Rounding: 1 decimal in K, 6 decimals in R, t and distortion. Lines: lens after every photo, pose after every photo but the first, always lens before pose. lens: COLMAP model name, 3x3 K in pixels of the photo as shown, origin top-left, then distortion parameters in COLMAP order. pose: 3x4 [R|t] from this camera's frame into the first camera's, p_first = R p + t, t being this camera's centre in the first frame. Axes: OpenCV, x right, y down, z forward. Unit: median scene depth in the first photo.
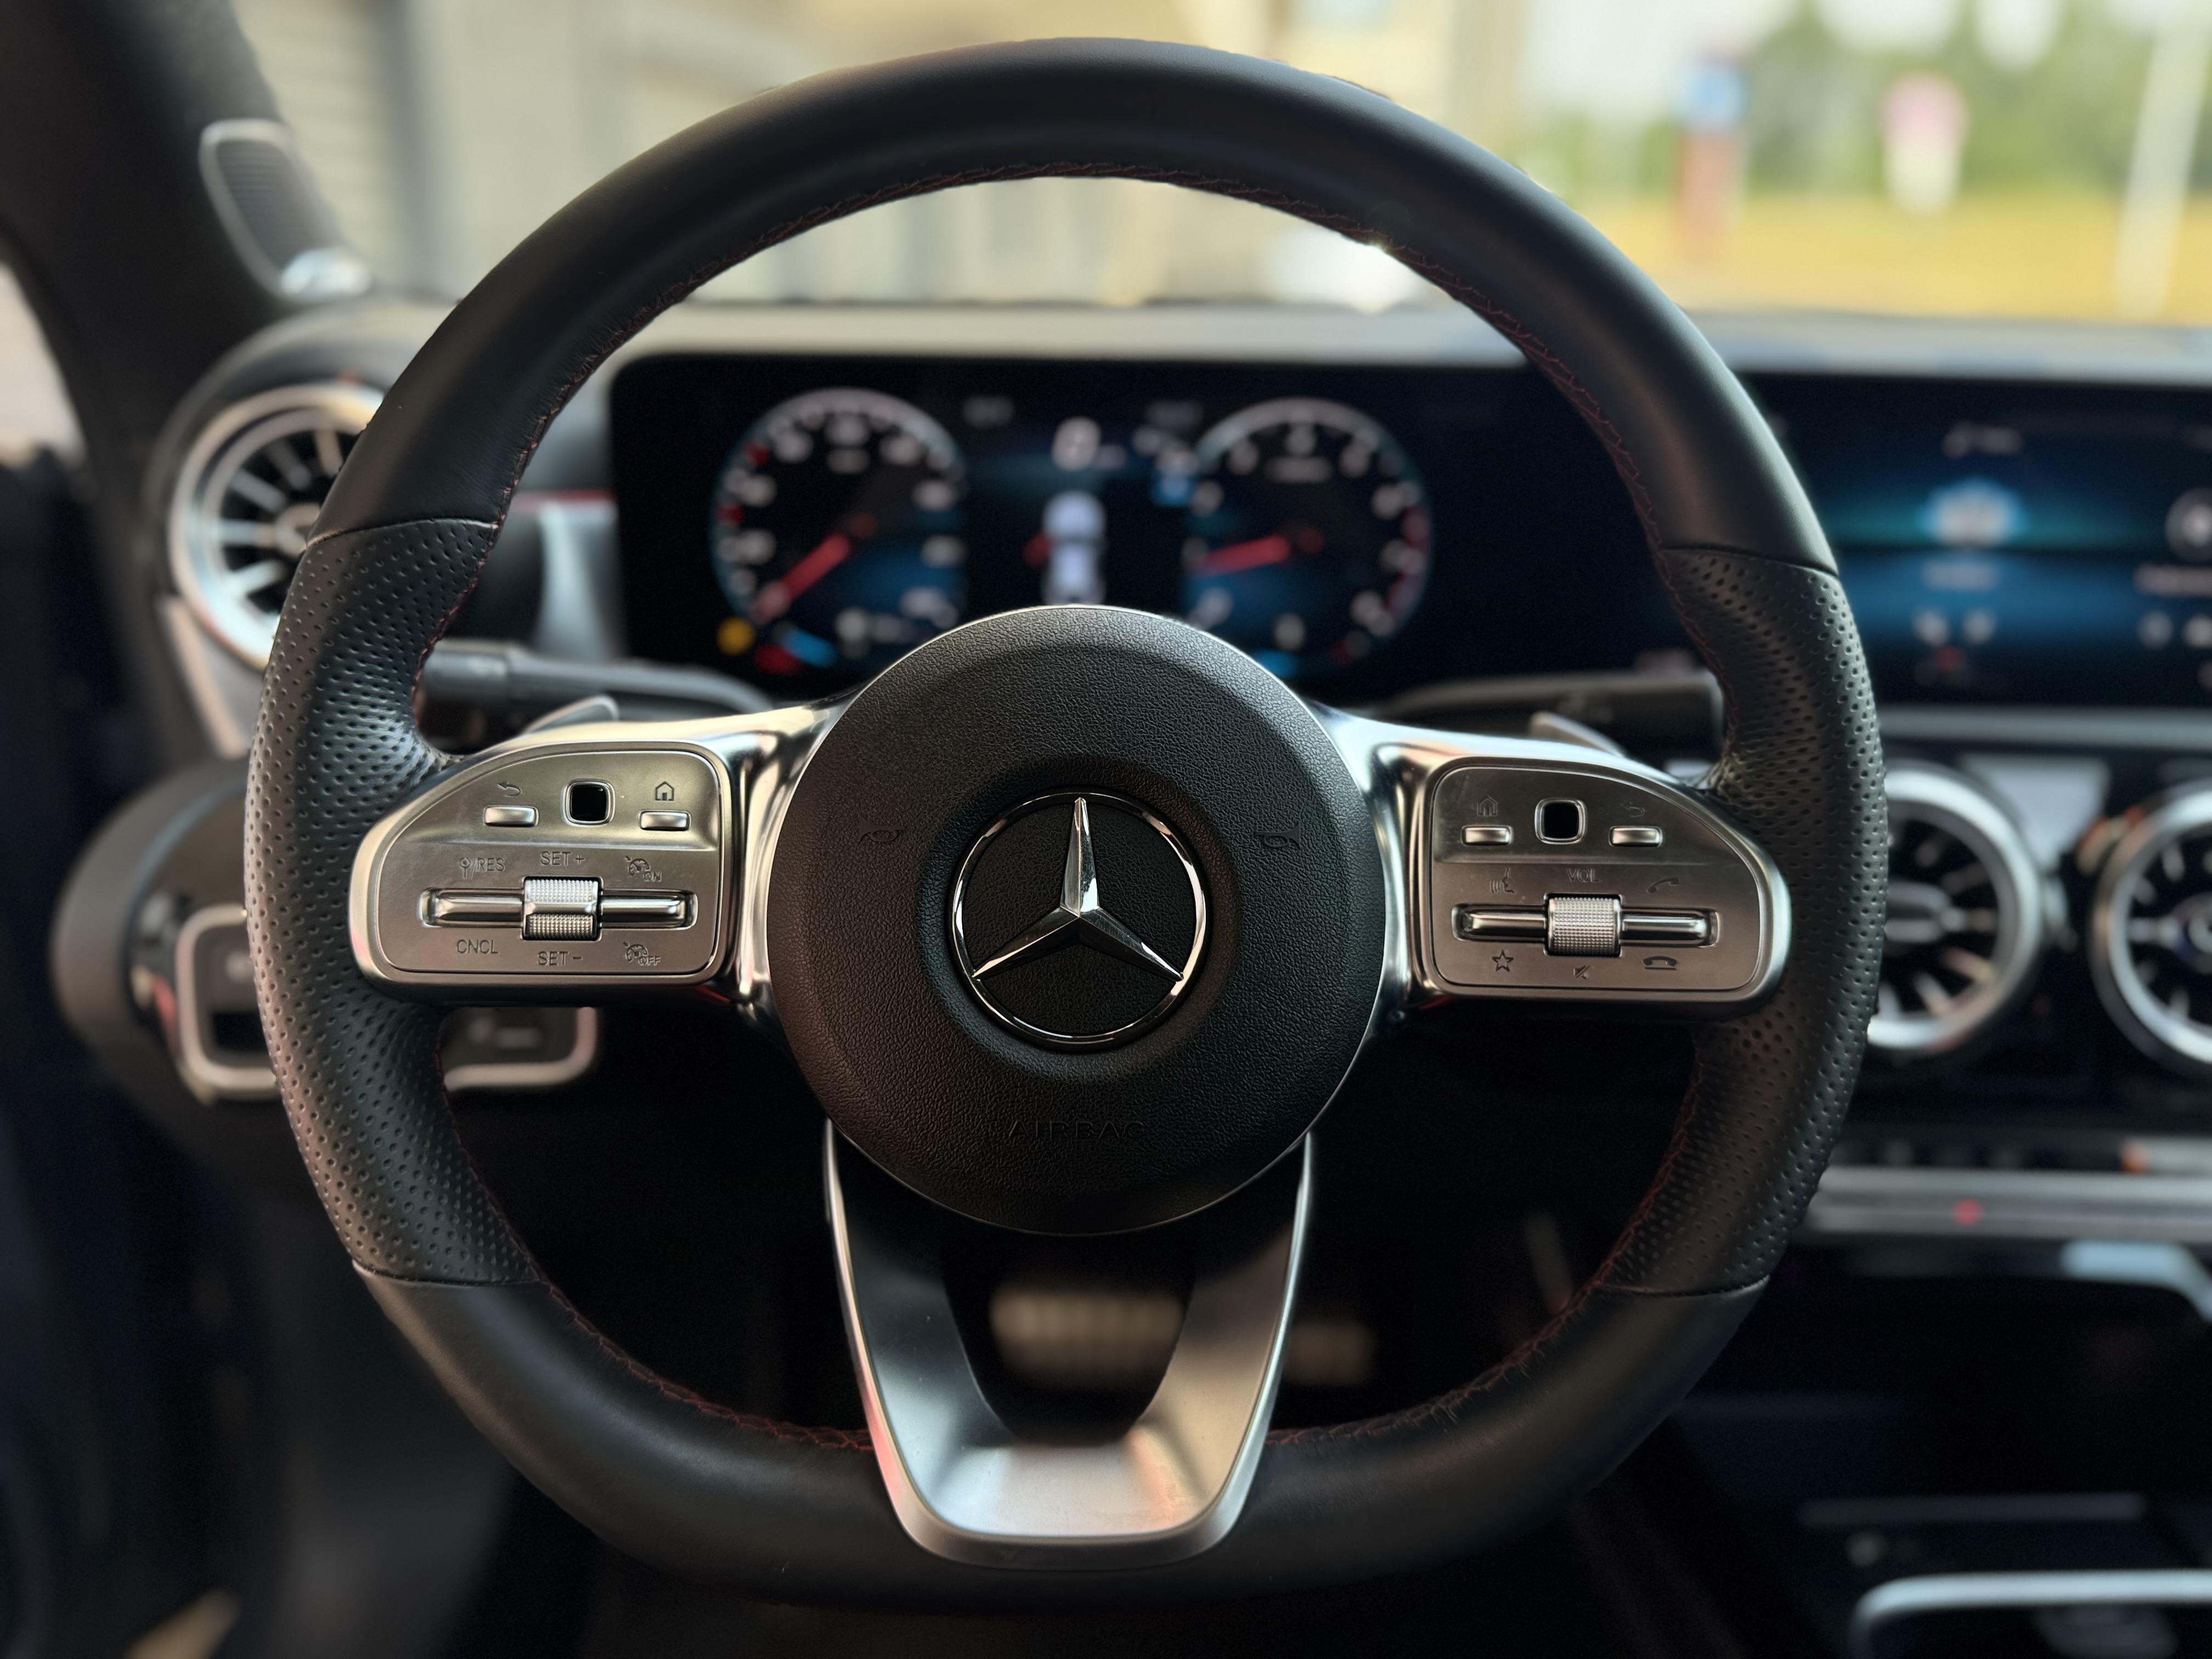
lens RADIAL K [[1602.3, 0, 1108.7], [0, 1602.3, 842.6], [0, 0, 1]] dist [0.022419, 0.000056]
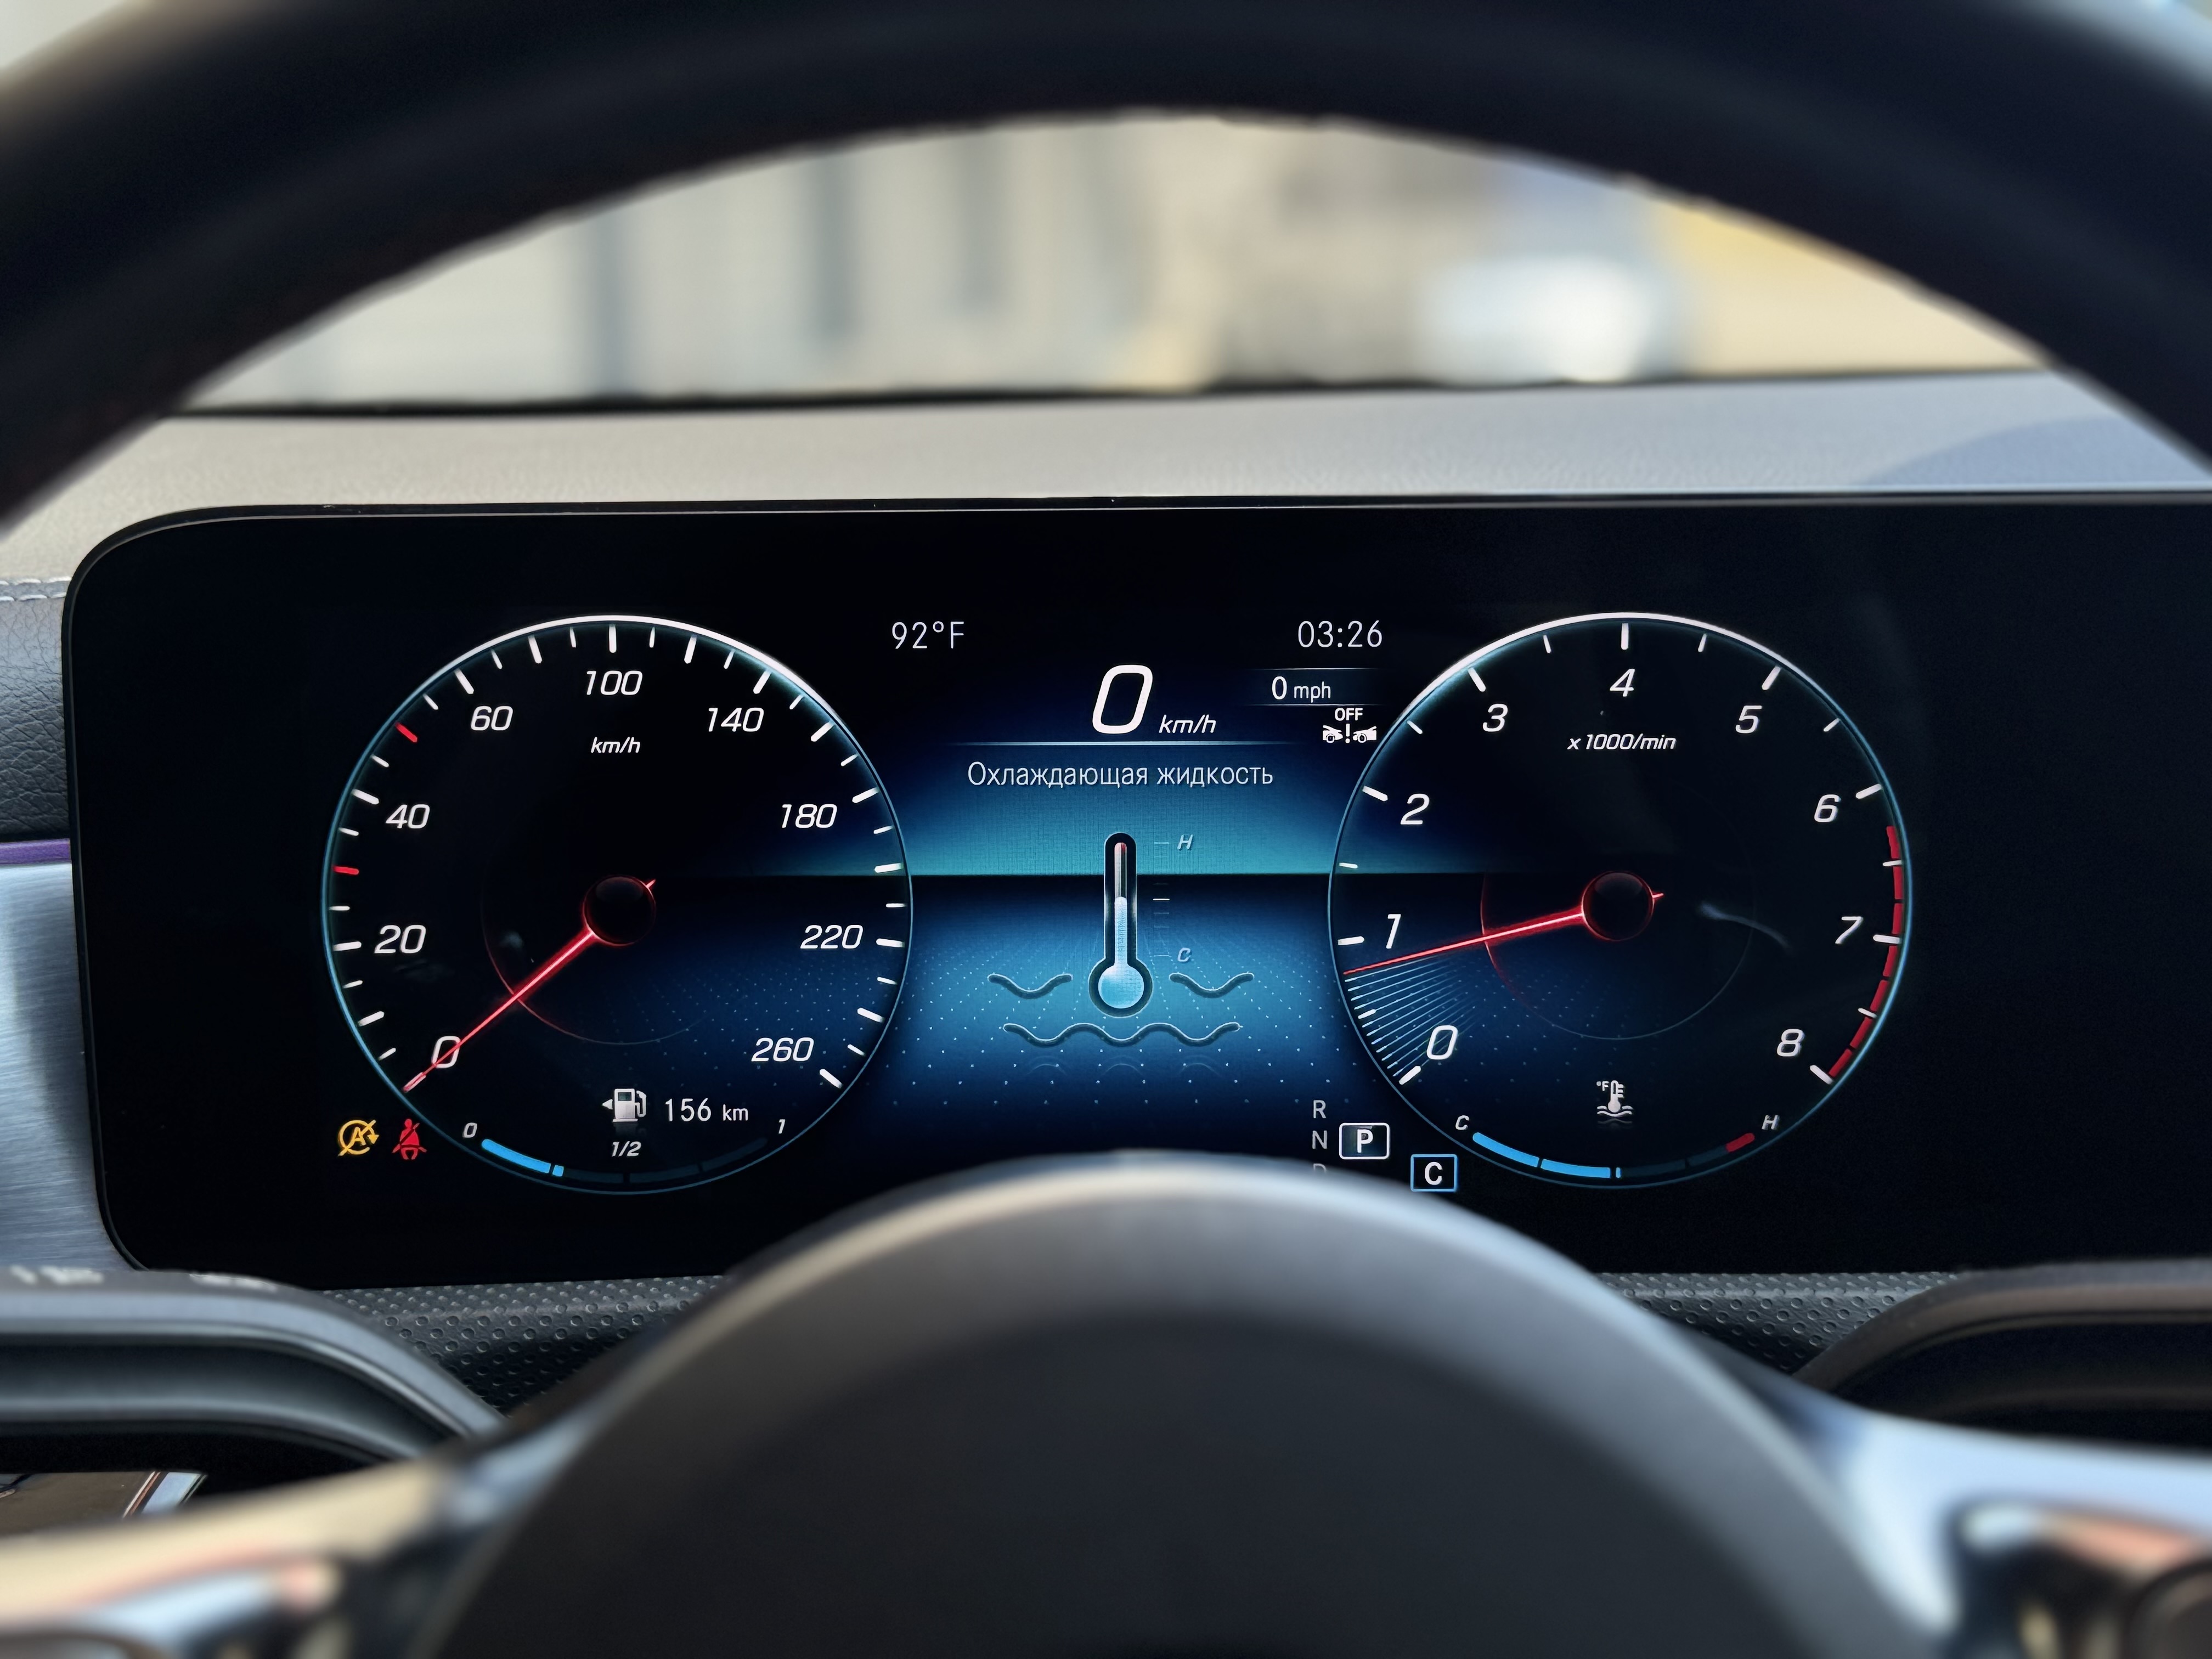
lens RADIAL K [[2891.6, 0, 1100.3], [0, 2891.6, 827.7], [0, 0, 1]] dist [0.157459, 0.000000]
pose [[0.998861, -0.022146, -0.042262, 0.006511], [0.013156, 0.979254, -0.202211, -0.054061], [0.045864, 0.201425, 0.978430, 0.235866]]
